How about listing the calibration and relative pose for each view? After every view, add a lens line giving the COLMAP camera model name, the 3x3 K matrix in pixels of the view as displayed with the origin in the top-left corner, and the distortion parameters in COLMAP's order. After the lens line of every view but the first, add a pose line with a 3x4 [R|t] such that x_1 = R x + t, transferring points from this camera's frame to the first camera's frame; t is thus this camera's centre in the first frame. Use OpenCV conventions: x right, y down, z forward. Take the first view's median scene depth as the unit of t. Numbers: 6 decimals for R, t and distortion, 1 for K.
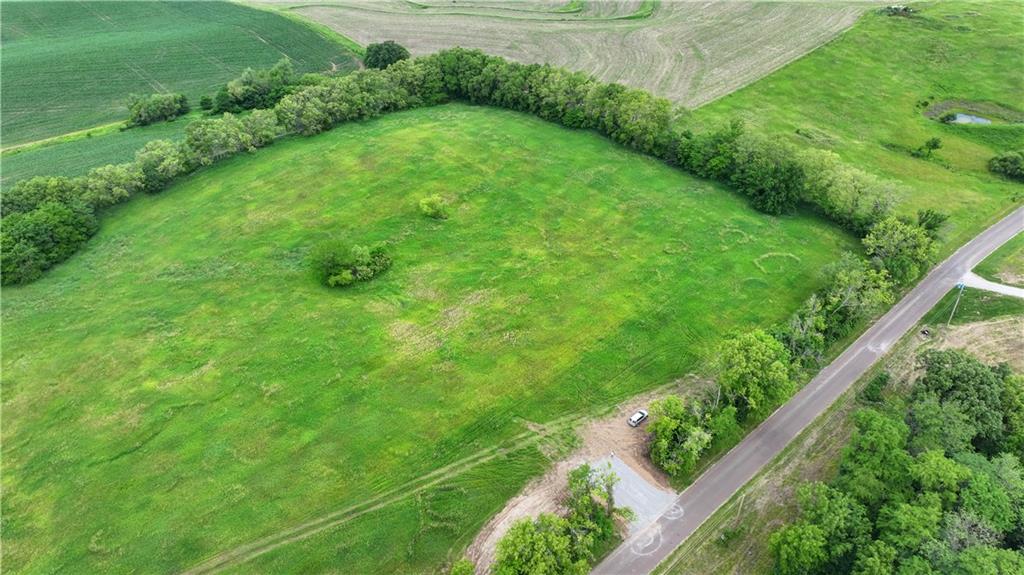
lens RADIAL K [[714.7, 0, 514.9], [0, 714.7, 288.3], [0, 0, 1]] dist [-0.000322, 0.013709]
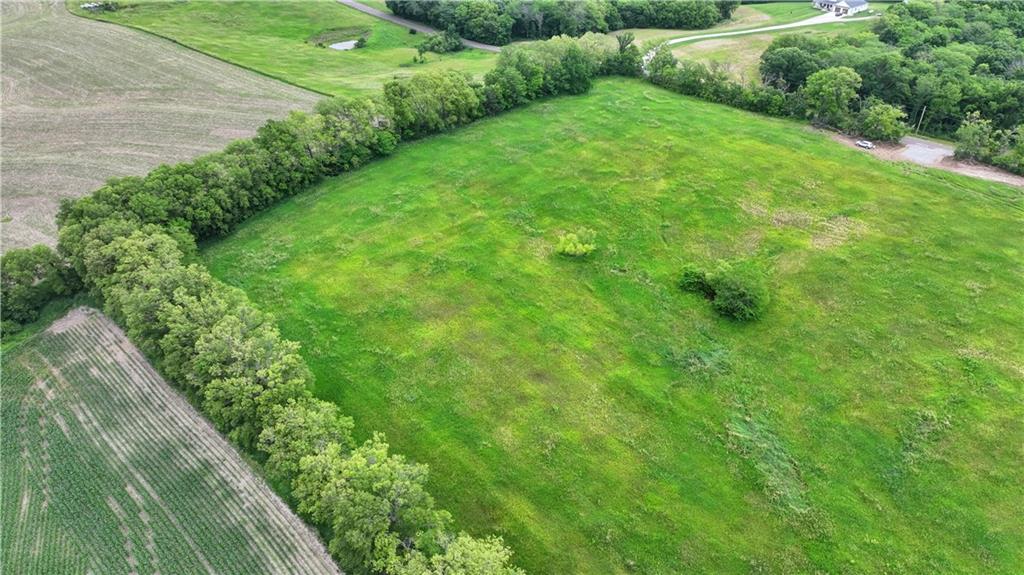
lens RADIAL K [[714.7, 0, 514.5], [0, 714.7, 289.6], [0, 0, 1]] dist [-0.000322, 0.013709]
pose [[-0.058955, -0.550881, 0.832499, -0.819121], [0.567366, 0.667670, 0.481989, -0.516695], [-0.821353, 0.500747, 0.273189, 0.888840]]
